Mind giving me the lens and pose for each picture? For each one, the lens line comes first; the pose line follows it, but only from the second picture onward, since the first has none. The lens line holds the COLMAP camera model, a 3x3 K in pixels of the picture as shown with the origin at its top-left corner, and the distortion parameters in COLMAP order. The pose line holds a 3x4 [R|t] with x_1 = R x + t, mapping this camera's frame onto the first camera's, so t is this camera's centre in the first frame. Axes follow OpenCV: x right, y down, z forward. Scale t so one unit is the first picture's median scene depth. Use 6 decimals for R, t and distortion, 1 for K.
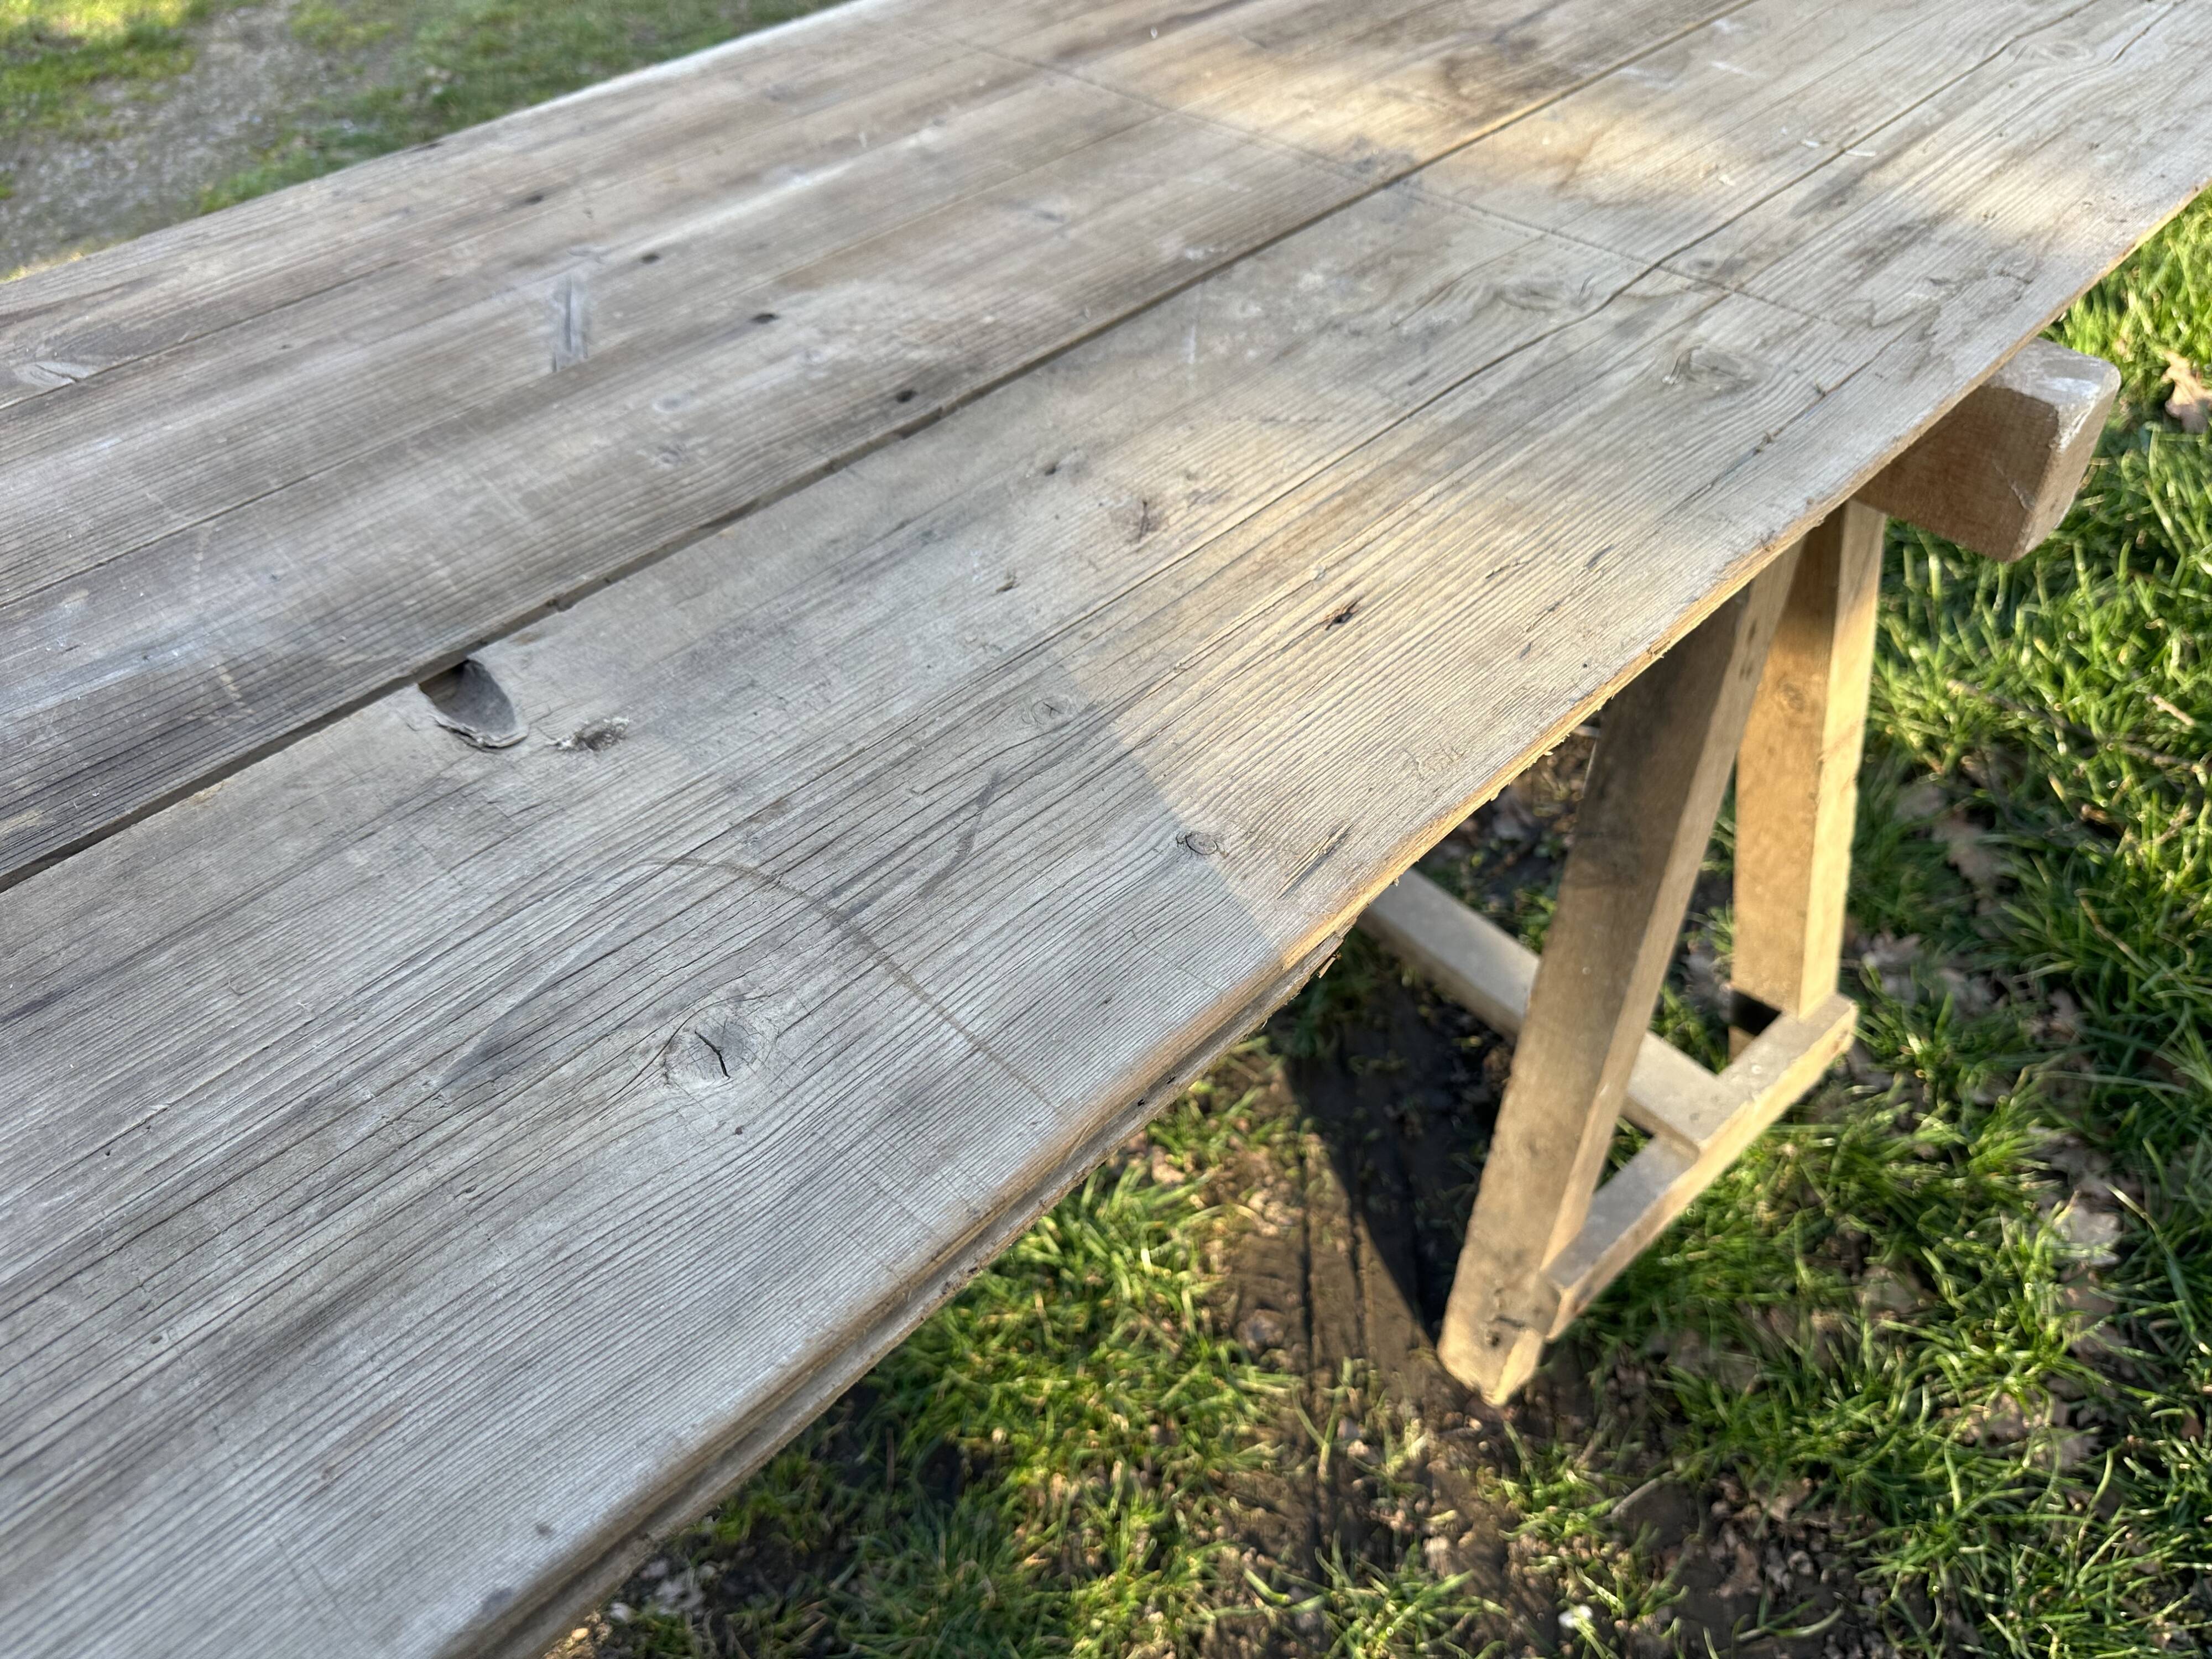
lens RADIAL K [[1672.8, 0, 1106.0], [0, 1672.8, 829.5], [0, 0, 1]] dist [-0.006639, -0.002395]
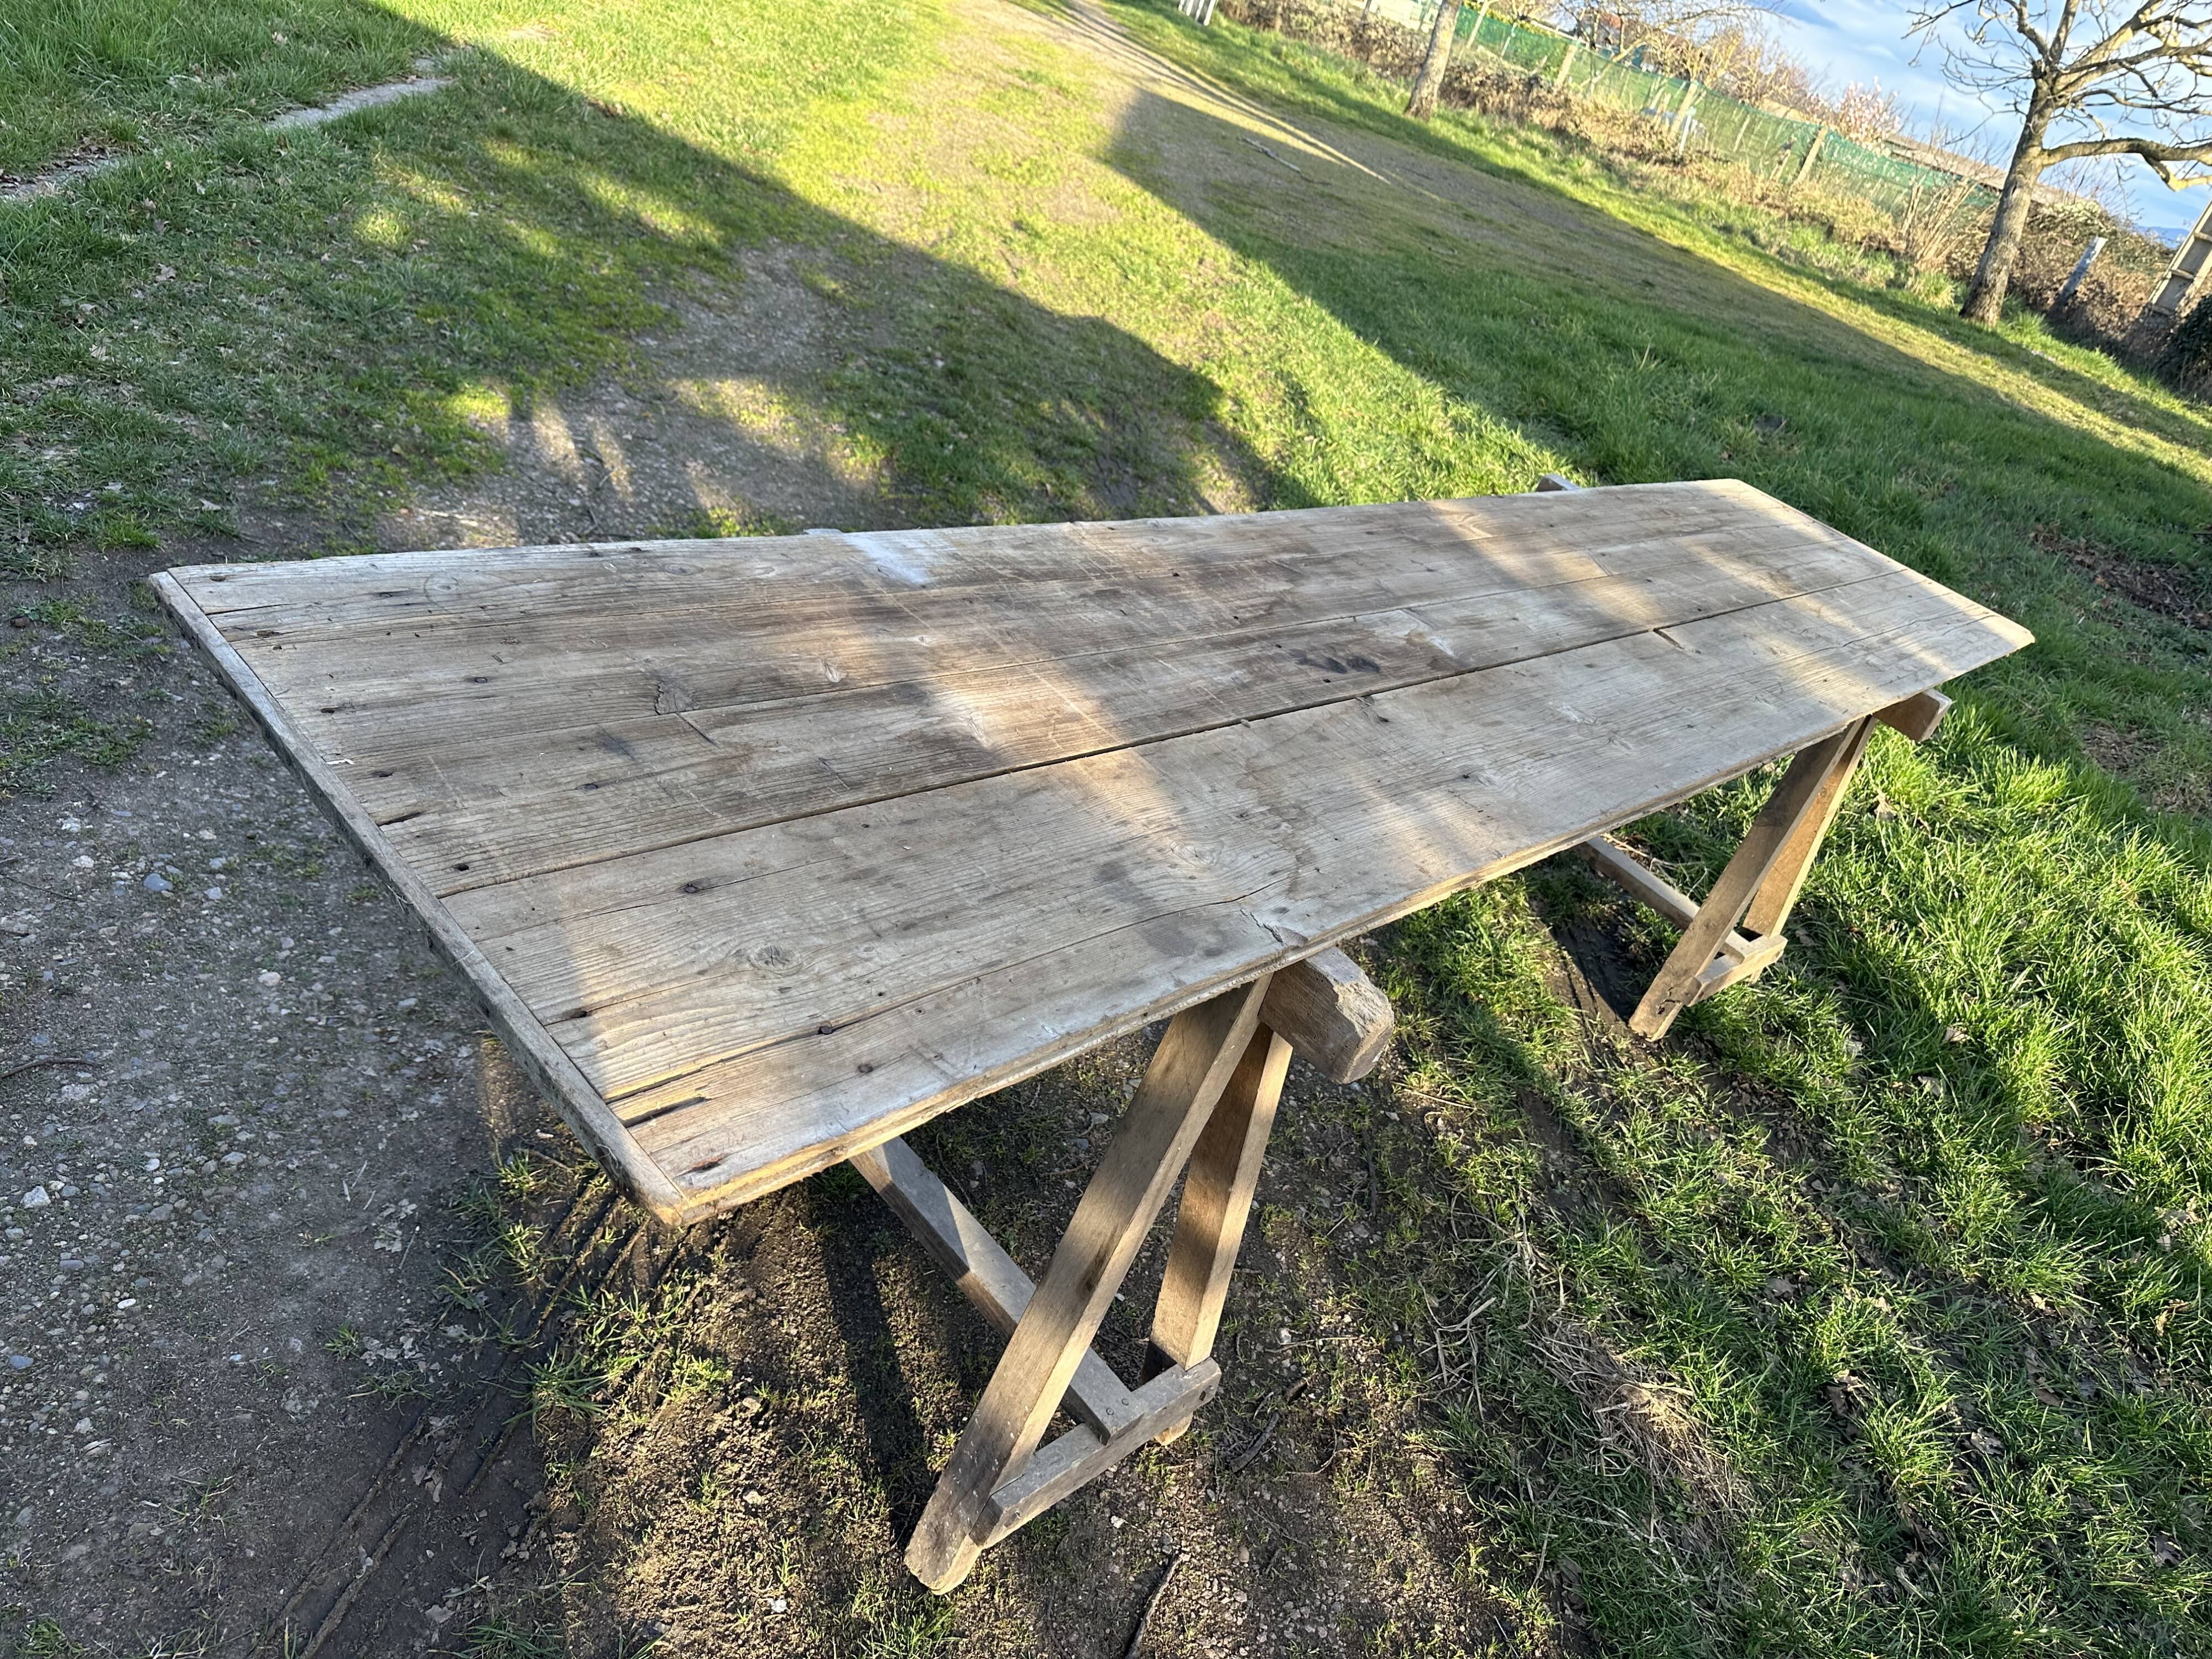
lens RADIAL K [[1776.6, 0, 1106.0], [0, 1776.6, 829.5], [0, 0, 1]] dist [0.052383, -0.040190]
pose [[0.928964, 0.294444, 0.224339, -1.349574], [-0.235545, 0.937712, -0.255373, 0.997539], [-0.285559, 0.184390, 0.940456, -1.511143]]
